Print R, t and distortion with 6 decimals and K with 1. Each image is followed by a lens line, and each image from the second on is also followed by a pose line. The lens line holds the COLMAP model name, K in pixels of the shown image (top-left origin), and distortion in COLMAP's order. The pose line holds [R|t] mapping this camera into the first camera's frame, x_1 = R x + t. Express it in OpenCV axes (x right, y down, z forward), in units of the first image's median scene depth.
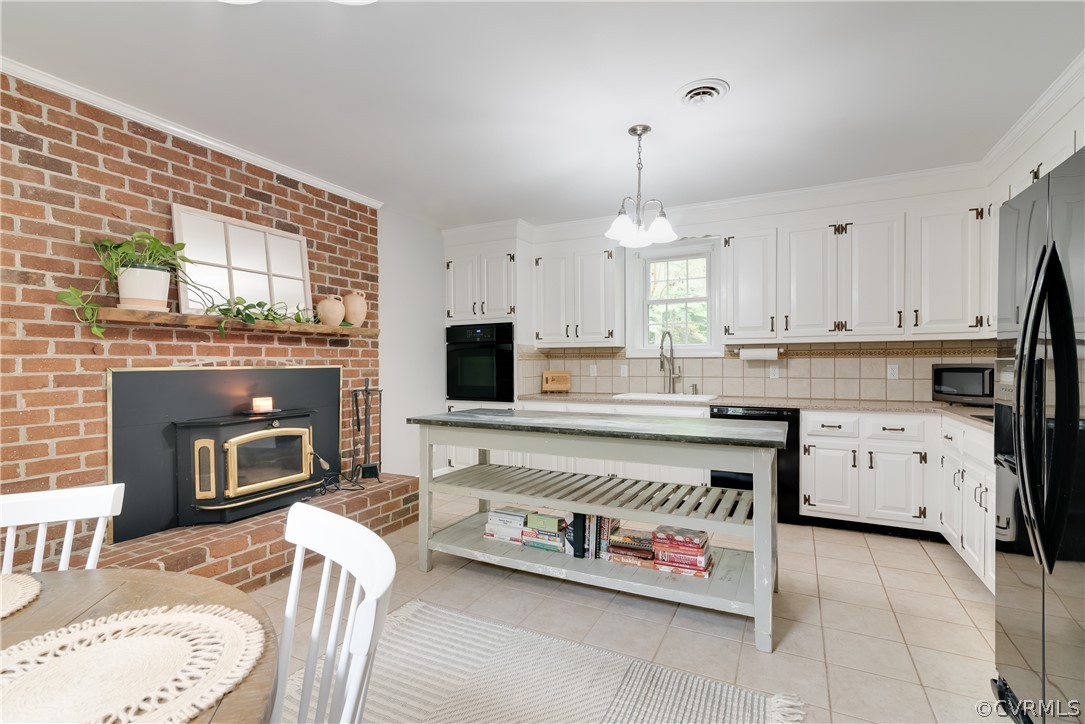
lens RADIAL K [[495.6, 0, 544.7], [0, 495.6, 361.3], [0, 0, 1]] dist [0.001341, 0.000173]
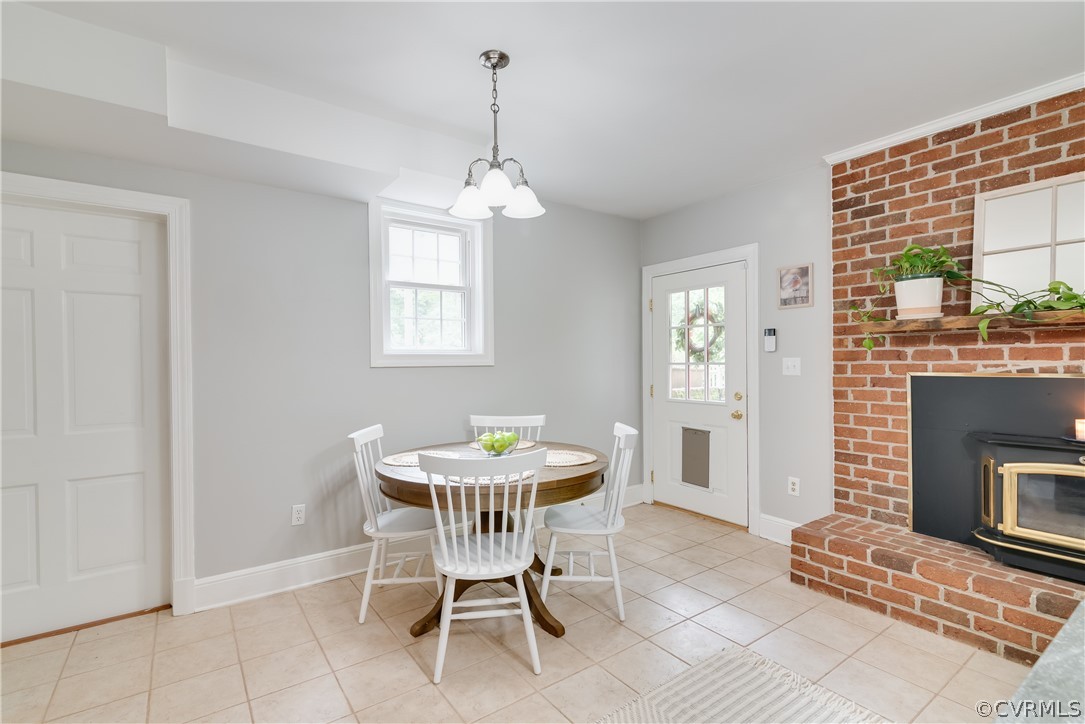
lens RADIAL K [[511.9, 0, 544.3], [0, 511.9, 367.3], [0, 0, 1]] dist [-0.002221, -0.000291]
pose [[-0.474041, 0.011676, -0.880426, 0.490325], [0.005519, 0.999932, 0.010290, -0.013426], [0.880486, 0.000019, -0.474073, 0.775053]]
